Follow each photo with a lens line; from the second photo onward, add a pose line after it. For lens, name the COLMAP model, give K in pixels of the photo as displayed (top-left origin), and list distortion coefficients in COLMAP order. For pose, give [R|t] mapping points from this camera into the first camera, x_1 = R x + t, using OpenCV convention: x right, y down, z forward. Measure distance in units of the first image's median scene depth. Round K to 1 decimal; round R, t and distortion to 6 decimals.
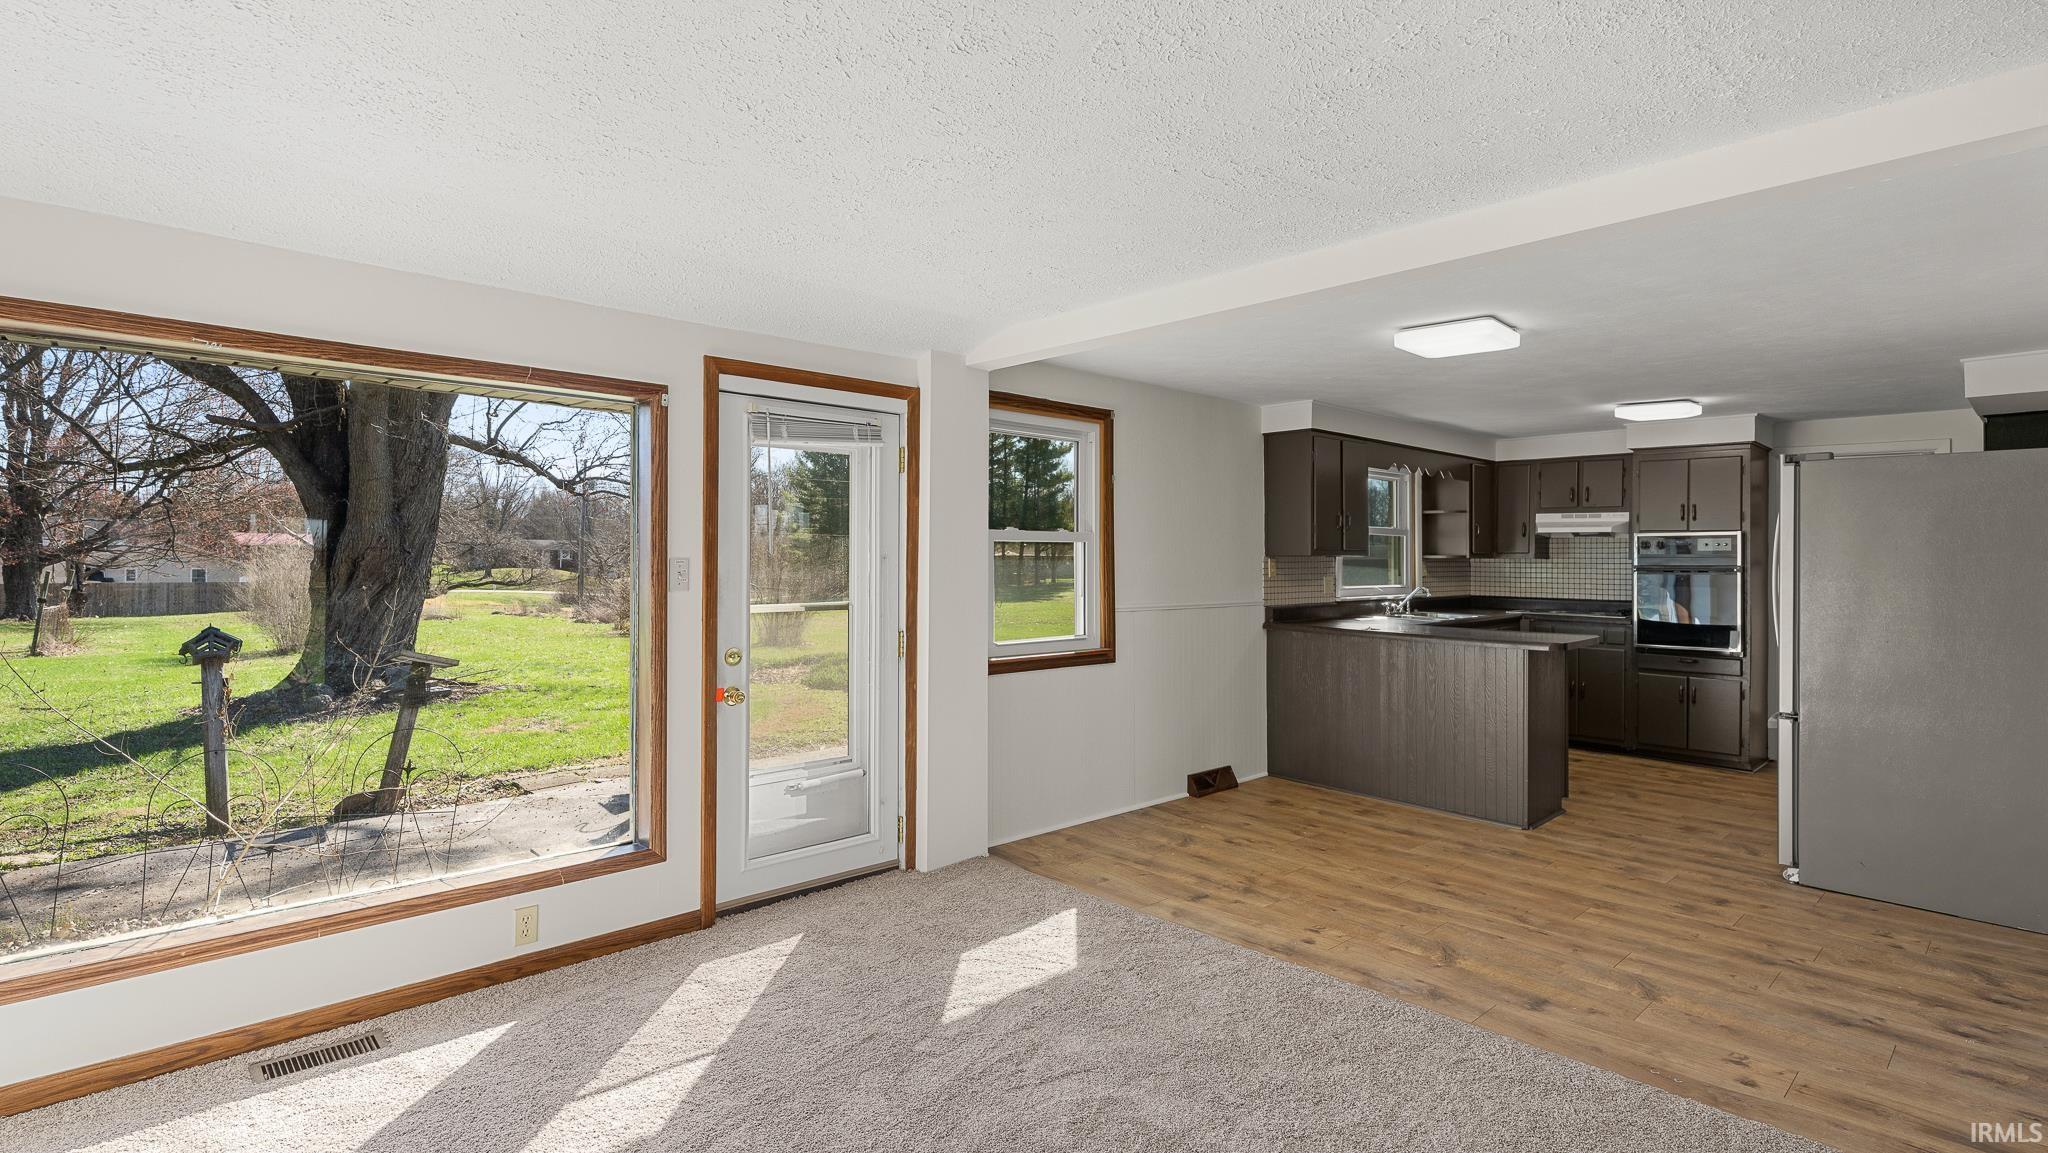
lens RADIAL K [[981.4, 0, 1024.0], [0, 981.4, 564.8], [0, 0, 1]] dist [0.000915, 0.000278]
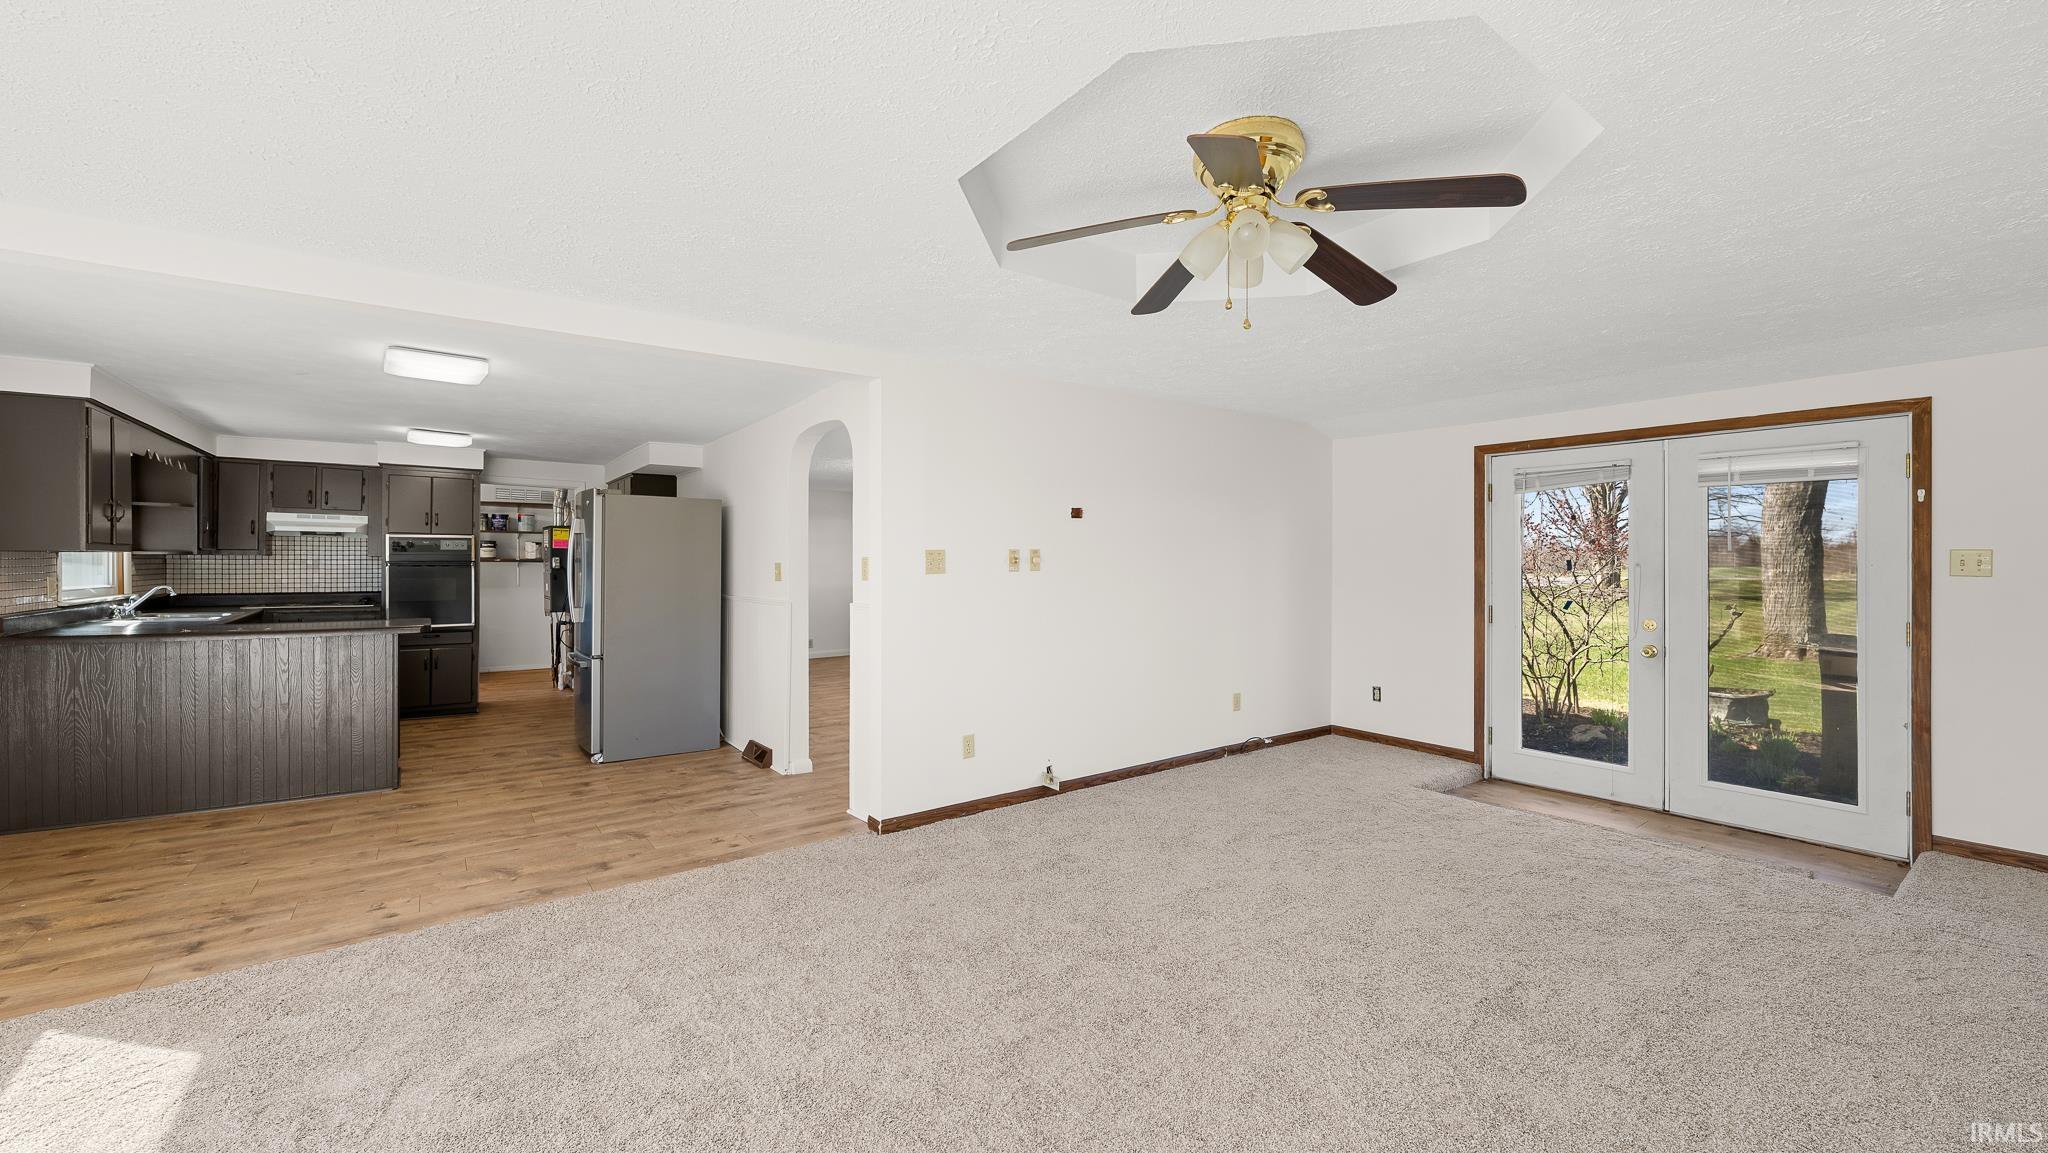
lens RADIAL K [[799.3, 0, 1024.6], [0, 799.3, 565.6], [0, 0, 1]] dist [0.000121, 0.000075]
pose [[0.113374, -0.008482, 0.993516, -0.437503], [0.003124, 0.999962, 0.008180, 0.000730], [-0.993547, 0.002176, 0.113396, 0.199294]]
